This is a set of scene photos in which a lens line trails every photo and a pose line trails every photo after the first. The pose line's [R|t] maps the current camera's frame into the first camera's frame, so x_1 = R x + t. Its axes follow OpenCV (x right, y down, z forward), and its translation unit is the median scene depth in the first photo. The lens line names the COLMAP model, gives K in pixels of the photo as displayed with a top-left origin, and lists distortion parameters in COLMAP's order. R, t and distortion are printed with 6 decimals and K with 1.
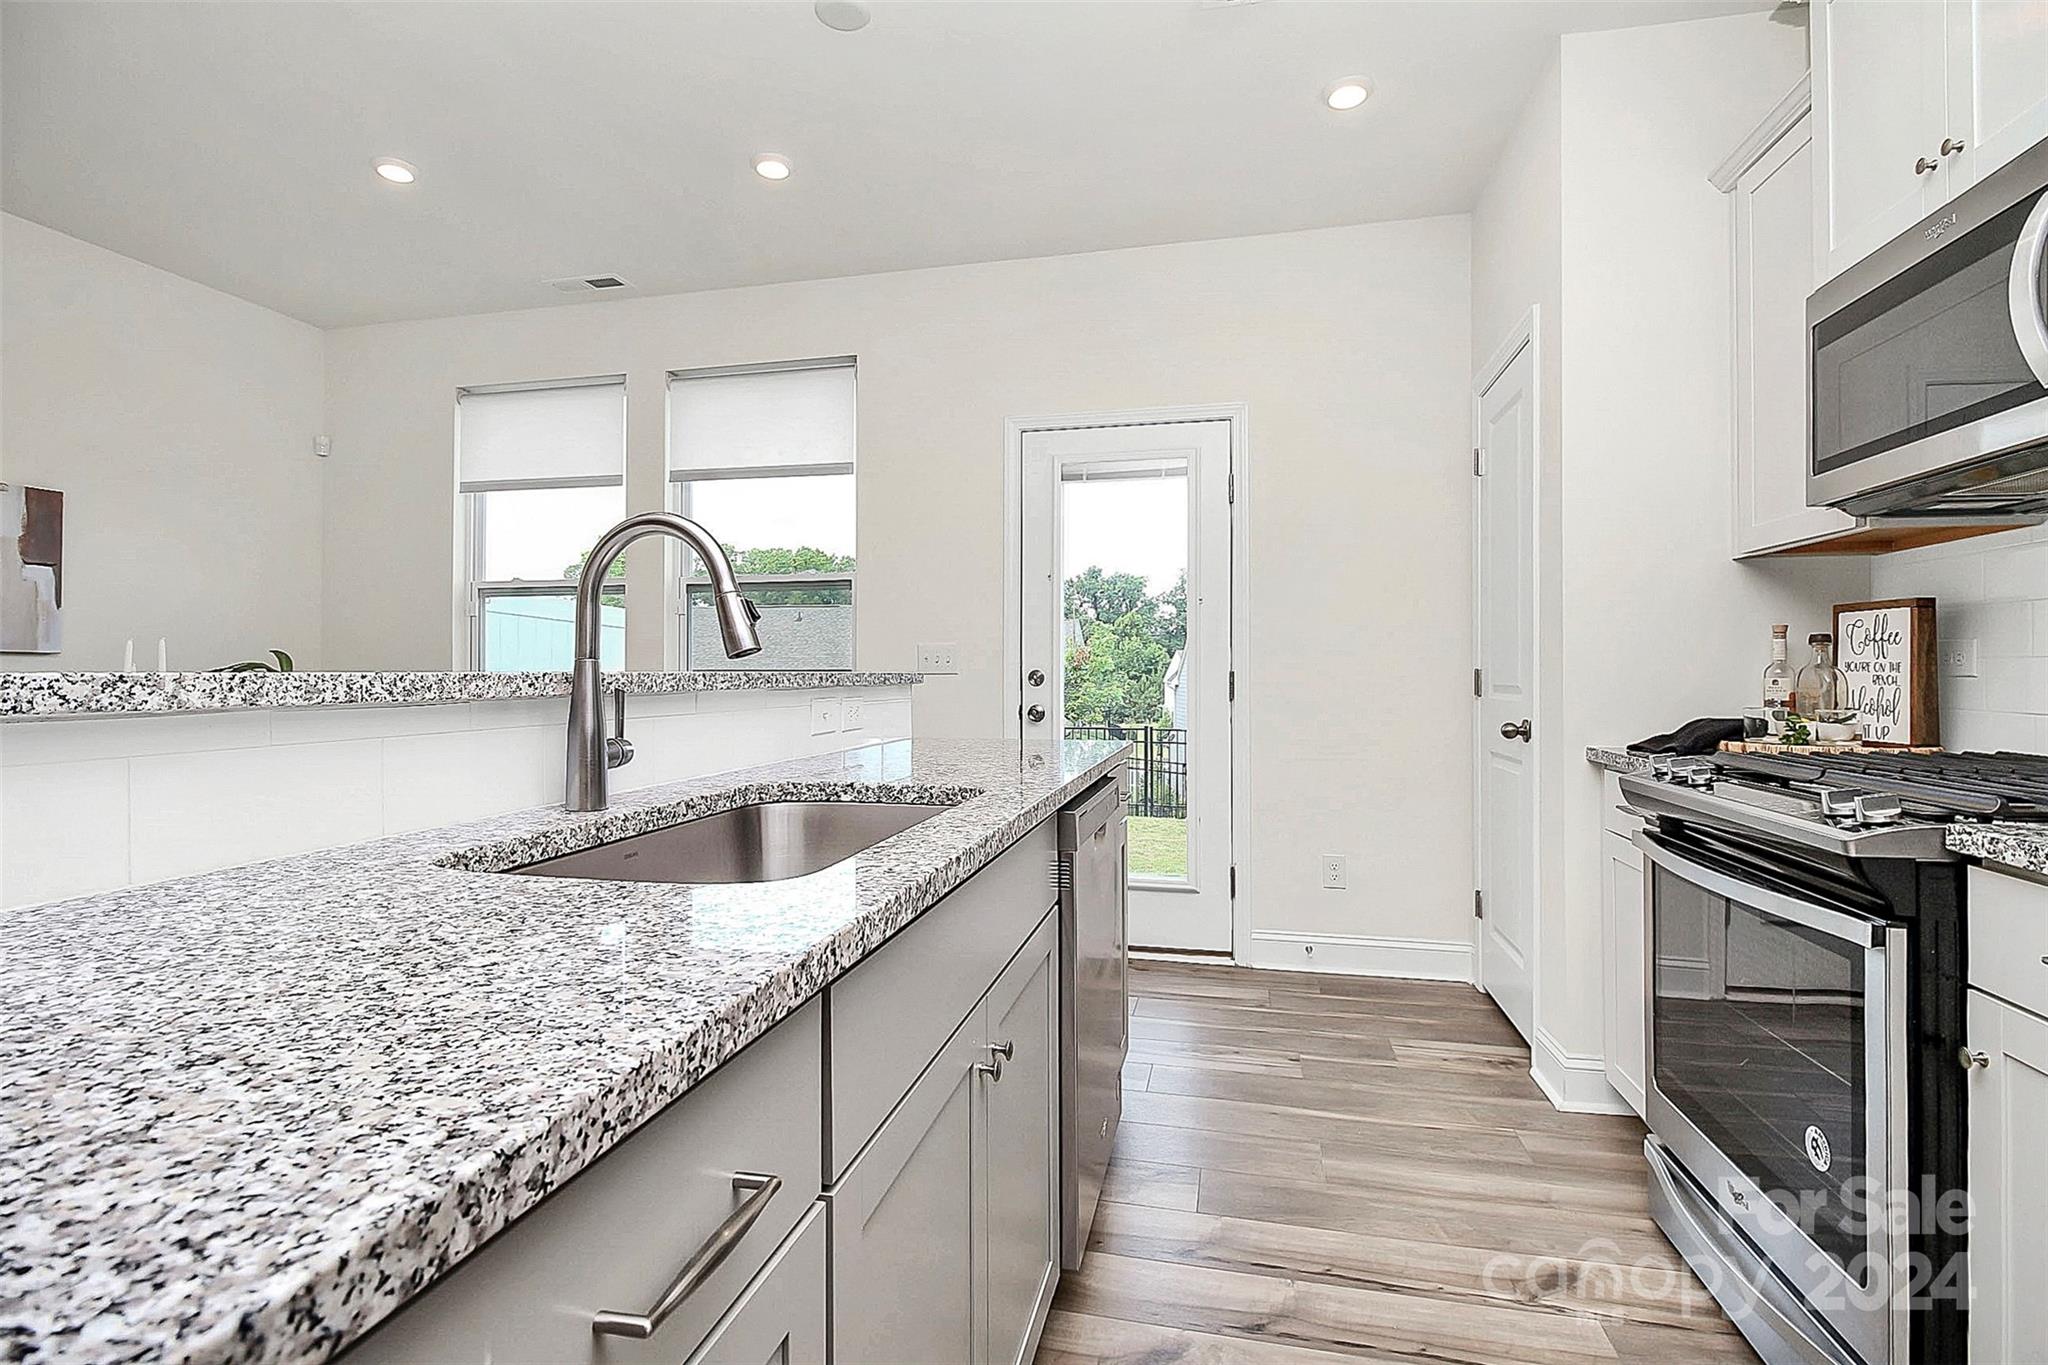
lens RADIAL K [[960.3, 0, 1034.8], [0, 960.3, 664.6], [0, 0, 1]] dist [-0.001854, -0.001433]
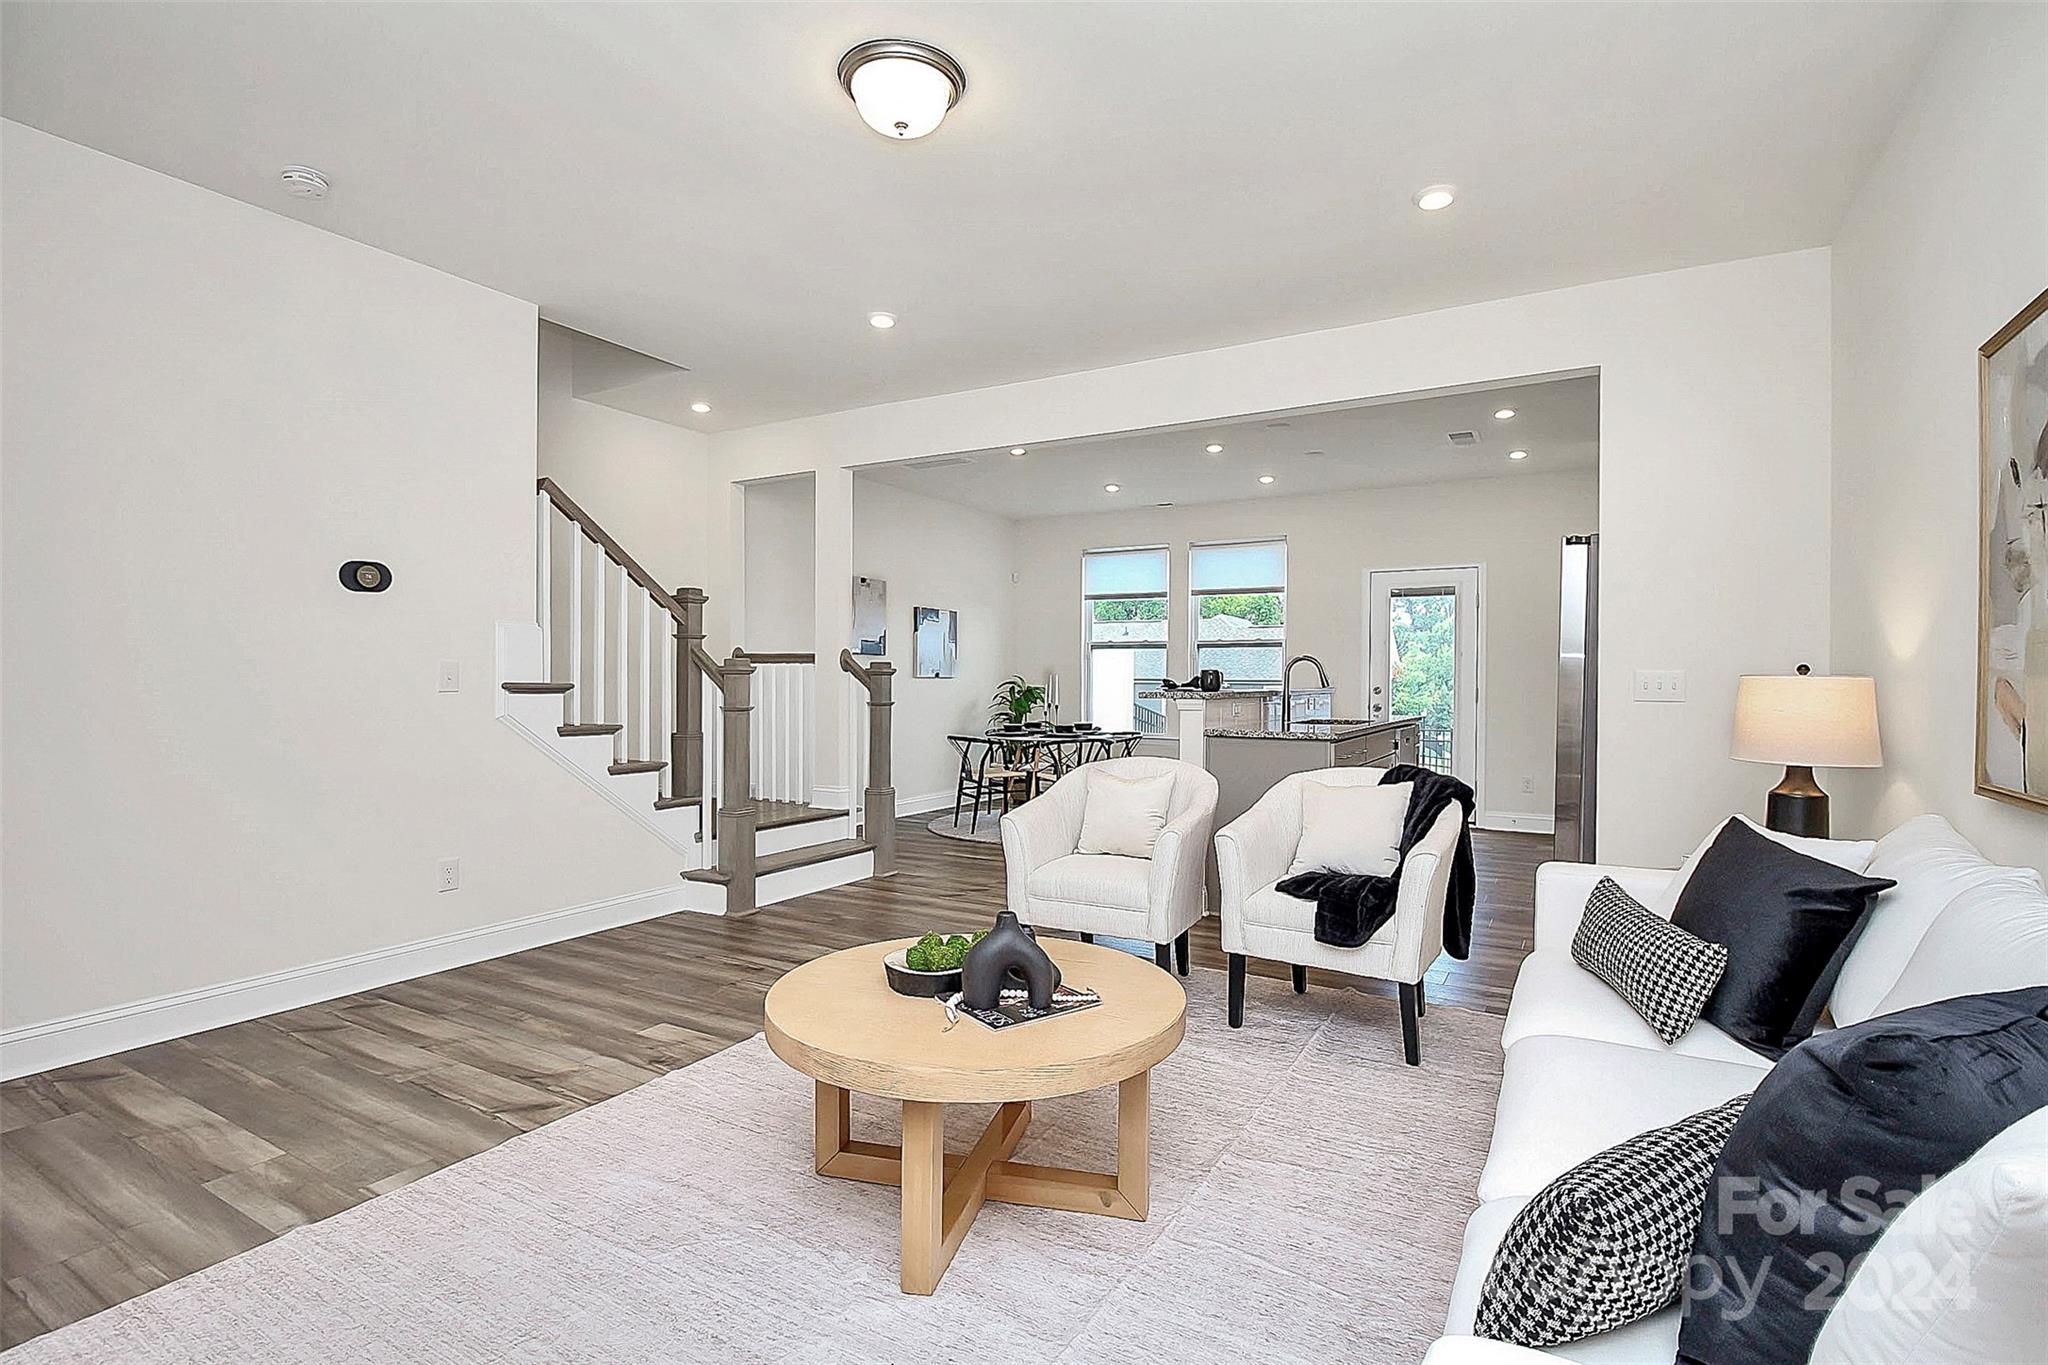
lens RADIAL K [[967.8, 0, 1055.6], [0, 967.8, 681.9], [0, 0, 1]] dist [-0.001372, -0.000254]
pose [[0.958746, 0.005482, -0.284212, -0.125441], [-0.002923, 0.999951, 0.009426, -0.040850], [0.284250, -0.008206, 0.958715, -2.153367]]
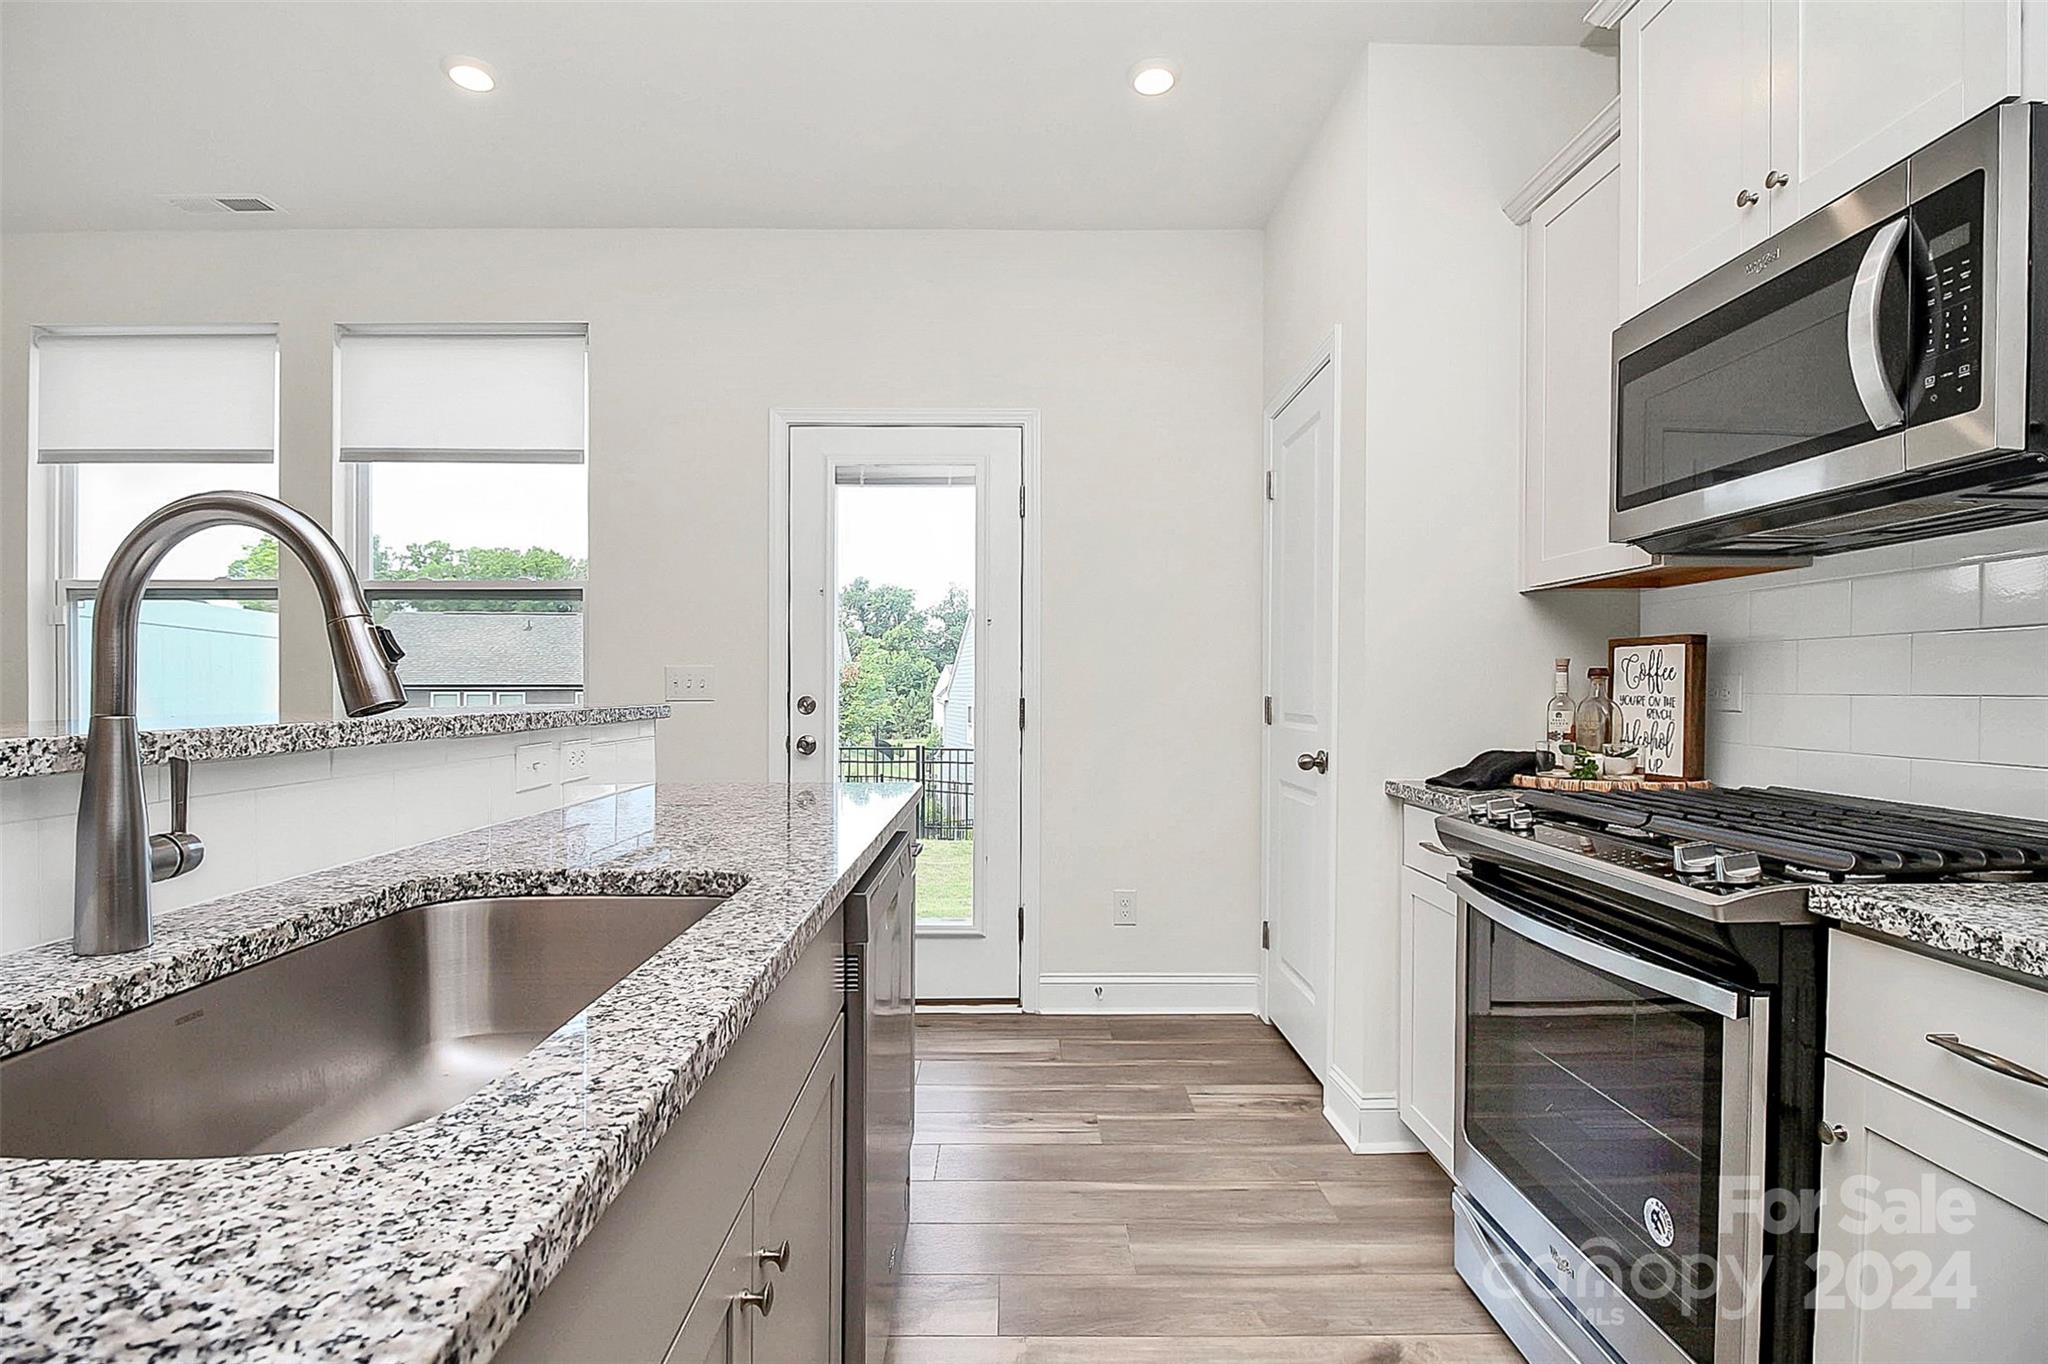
lens RADIAL K [[980.3, 0, 1011.5], [0, 980.3, 671.3], [0, 0, 1]] dist [-0.002082, -0.000577]
pose [[0.977188, 0.006685, 0.212272, -0.009346], [-0.004964, 0.999950, -0.008642, -0.016348], [-0.212320, 0.007392, 0.977172, 0.119734]]
